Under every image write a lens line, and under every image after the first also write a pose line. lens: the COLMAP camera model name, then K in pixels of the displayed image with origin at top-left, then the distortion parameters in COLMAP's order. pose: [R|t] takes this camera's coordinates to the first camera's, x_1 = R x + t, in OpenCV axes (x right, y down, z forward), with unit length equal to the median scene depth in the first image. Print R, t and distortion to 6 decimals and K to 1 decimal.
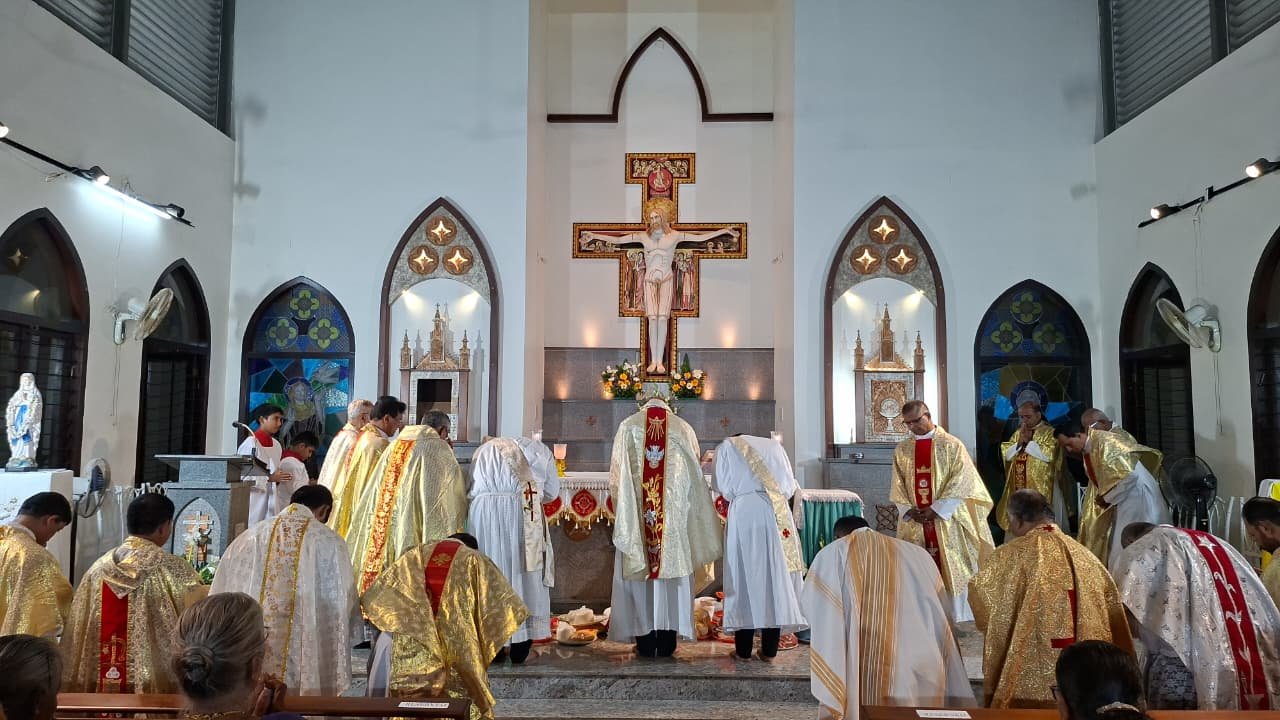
lens RADIAL K [[881.9, 0, 640.4], [0, 881.9, 366.0], [0, 0, 1]] dist [0.085447, -0.058546]
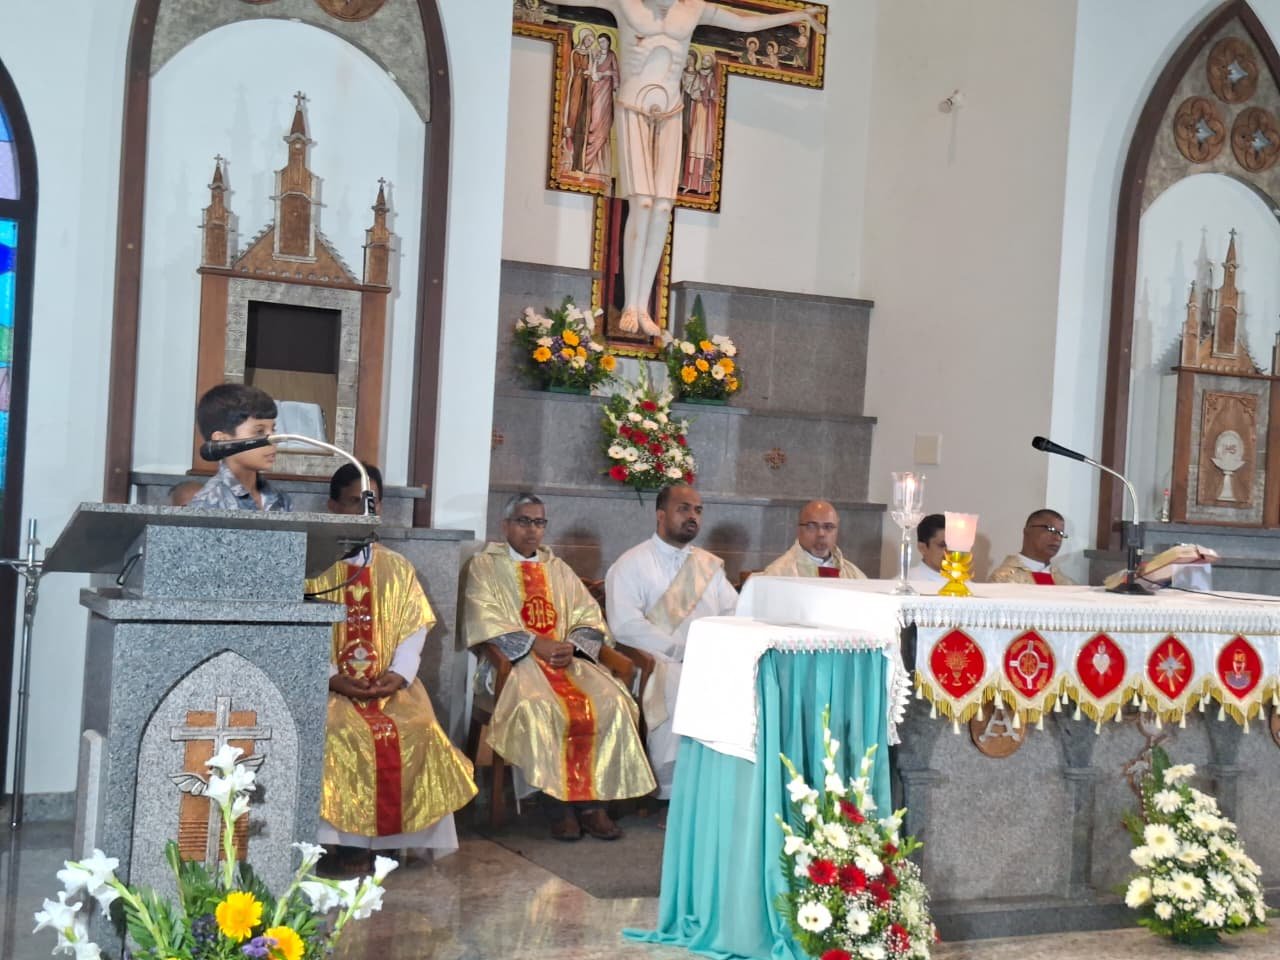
lens RADIAL K [[1771.1, 0, 646.6], [0, 1771.1, 508.2], [0, 0, 1]] dist [0.126002, 0.000000]
pose [[0.884320, 0.037625, 0.465362, -0.403991], [-0.083533, 0.993415, 0.078416, 0.025620], [-0.459347, -0.108218, 0.881640, 0.262627]]
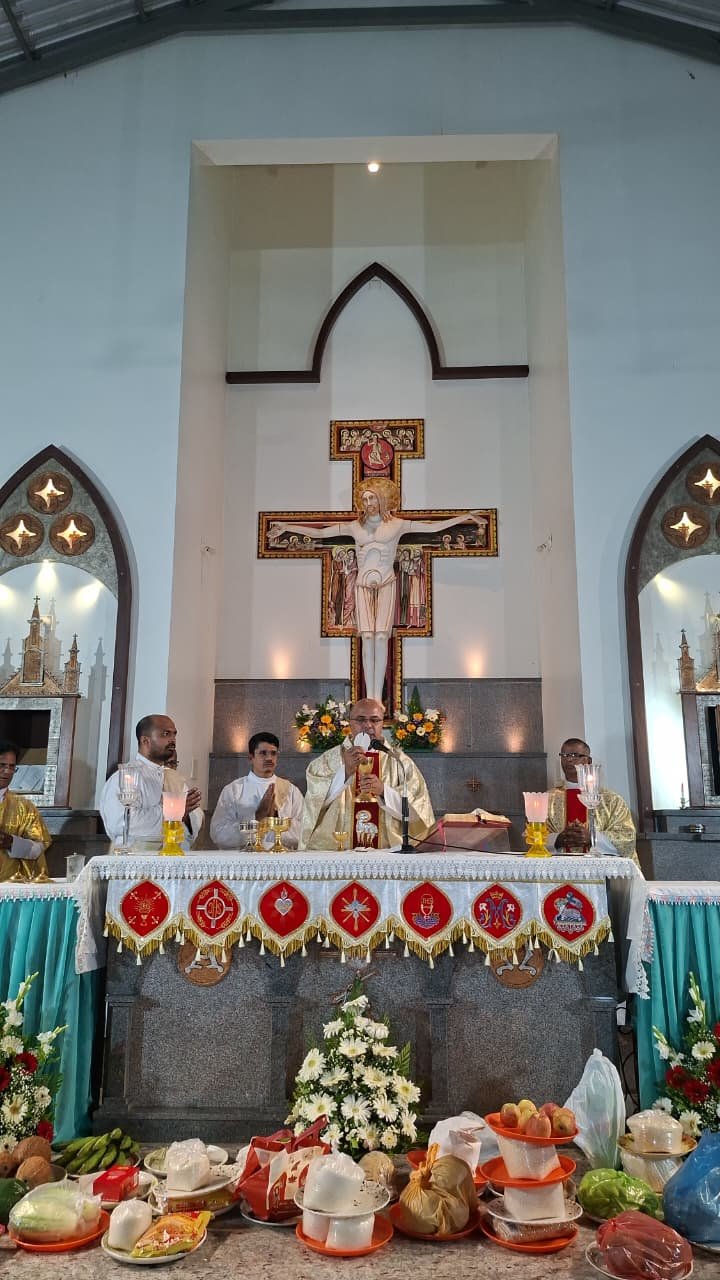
lens RADIAL K [[881.9, 0, 356.3], [0, 881.9, 642.0], [0, 0, 1]] dist [0.085447, -0.058546]
pose [[0.999827, -0.006713, -0.017332, 0.018879], [0.004310, 0.990817, -0.135139, 0.050174], [0.018080, 0.135041, 0.990675, 0.325857]]
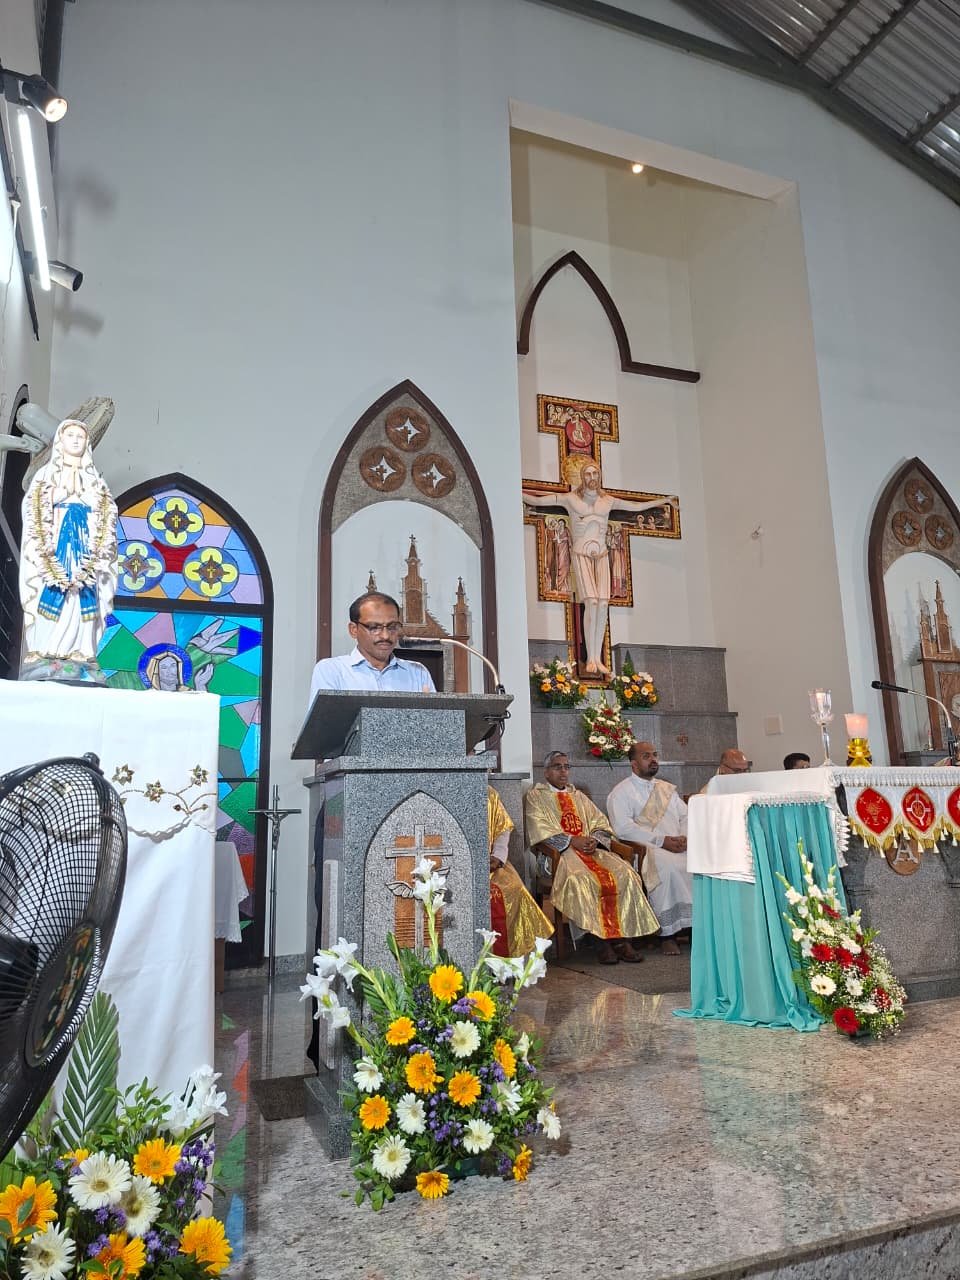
lens RADIAL K [[888.3, 0, 487.6], [0, 888.3, 641.3], [0, 0, 1]] dist [0.078716, -0.067766]
pose [[0.922644, 0.042823, 0.383268, -0.392028], [0.005486, 0.992258, -0.124072, 0.079800], [-0.385614, 0.116576, 0.915266, 0.370970]]
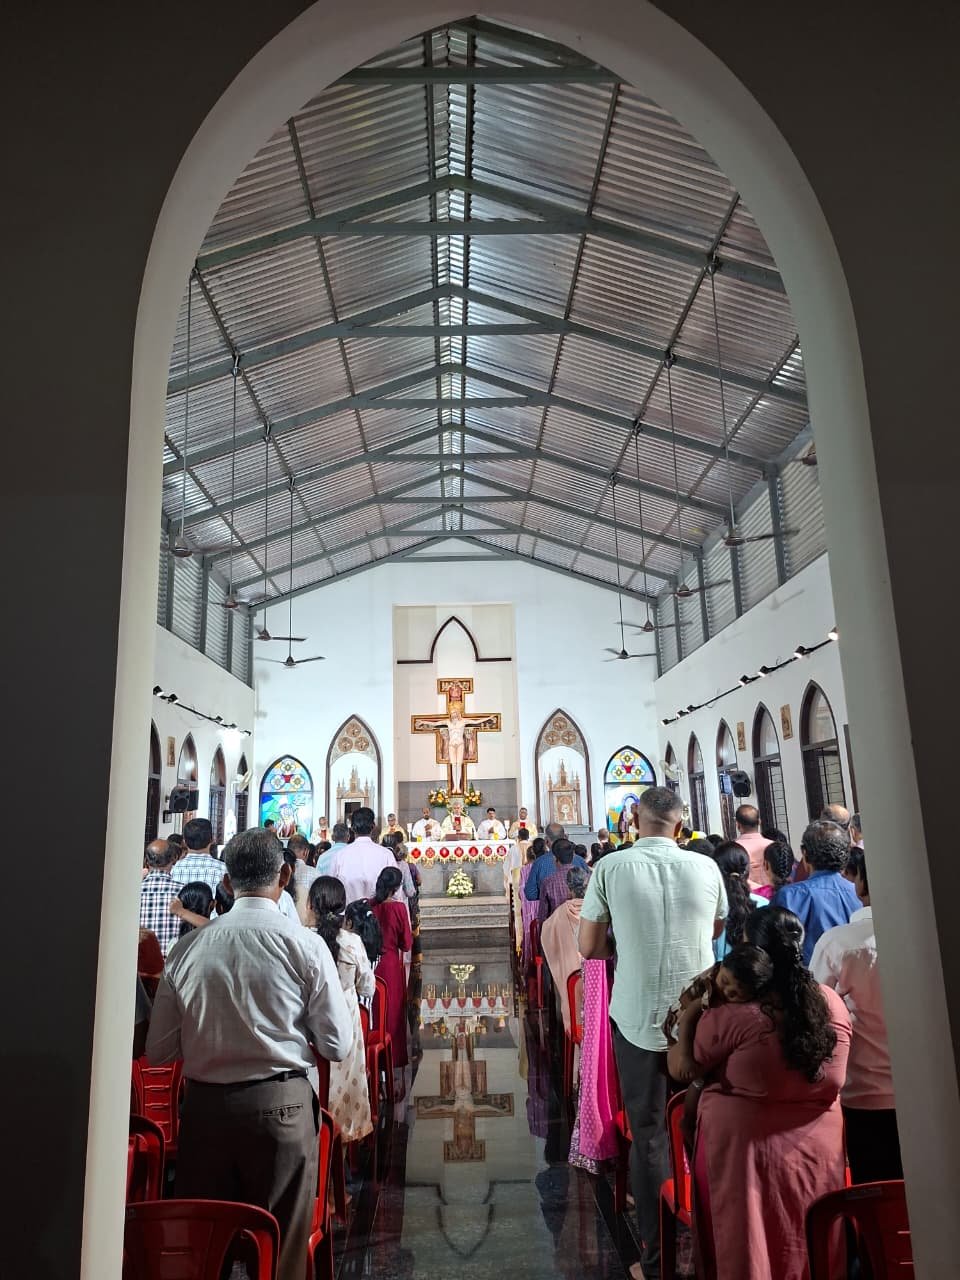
lens RADIAL K [[888.3, 0, 473.0], [0, 888.3, 633.7], [0, 0, 1]] dist [0.078716, -0.067766]
pose [[0.998576, -0.026638, 0.046217, -0.029876], [0.032916, 0.989479, -0.140884, -0.067543], [-0.041978, 0.142205, 0.988947, -1.085728]]
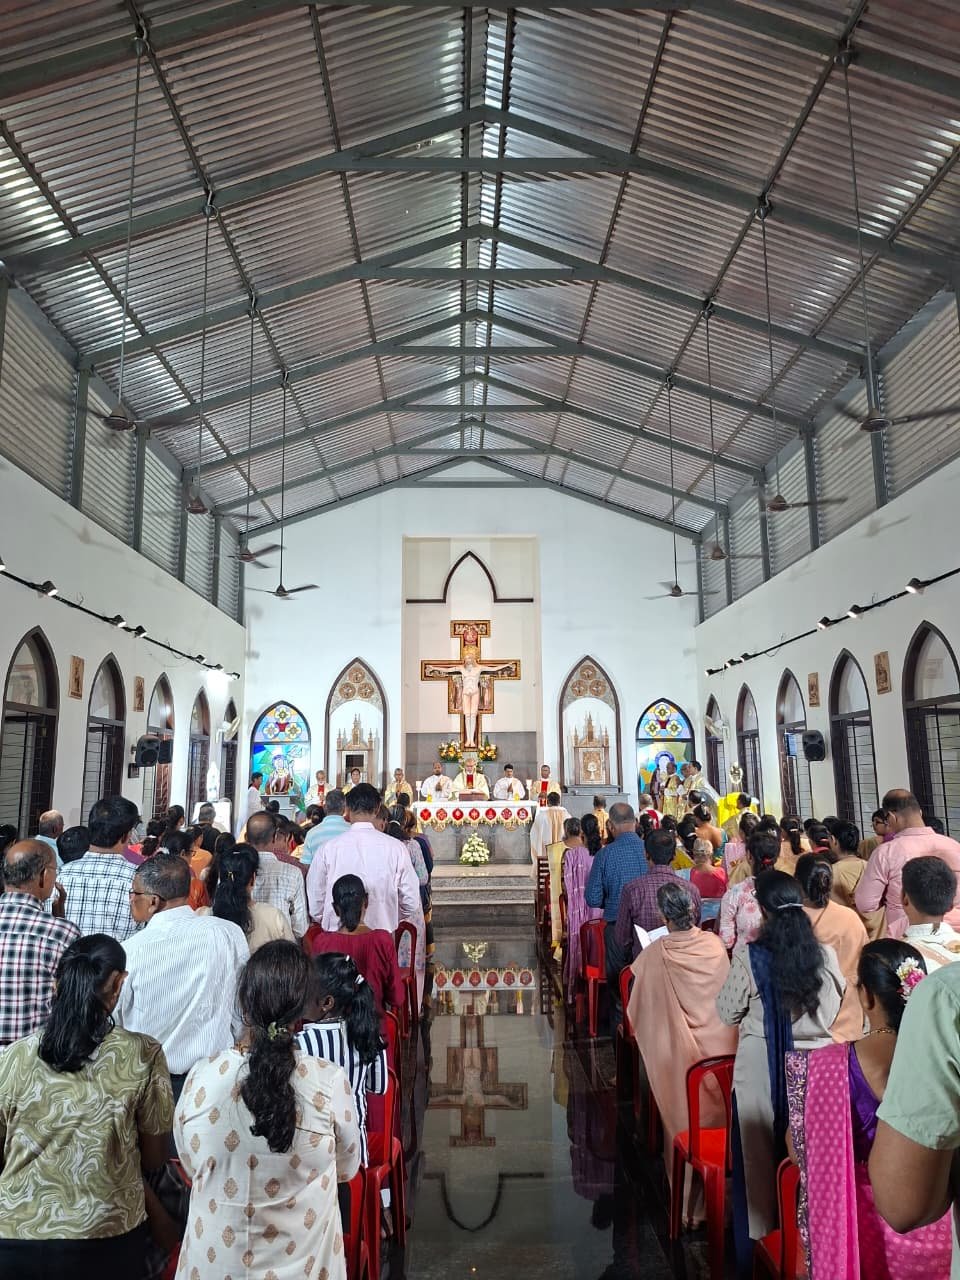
lens RADIAL K [[888.3, 0, 479.7], [0, 888.3, 631.5], [0, 0, 1]] dist [0.078716, -0.067766]
pose [[0.998880, -0.009563, 0.046332, -0.046394], [0.013608, 0.996045, -0.087797, -0.070483], [-0.045309, 0.088330, 0.995060, -0.857611]]
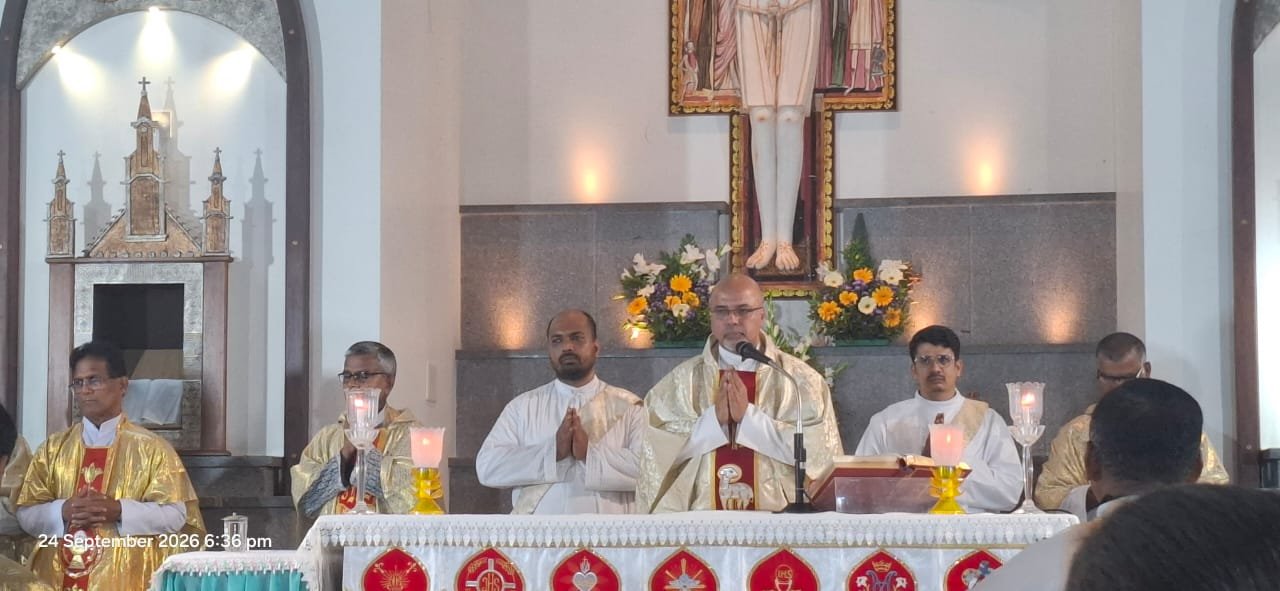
lens RADIAL K [[2617.0, 0, 570.8], [0, 2617.0, 335.1], [0, 0, 1]] dist [0.113763, 0.000000]
pose [[0.992246, -0.015630, -0.123300, 0.072000], [0.015573, 0.999878, -0.001431, 0.036876], [0.123307, -0.000500, 0.992368, -0.050202]]
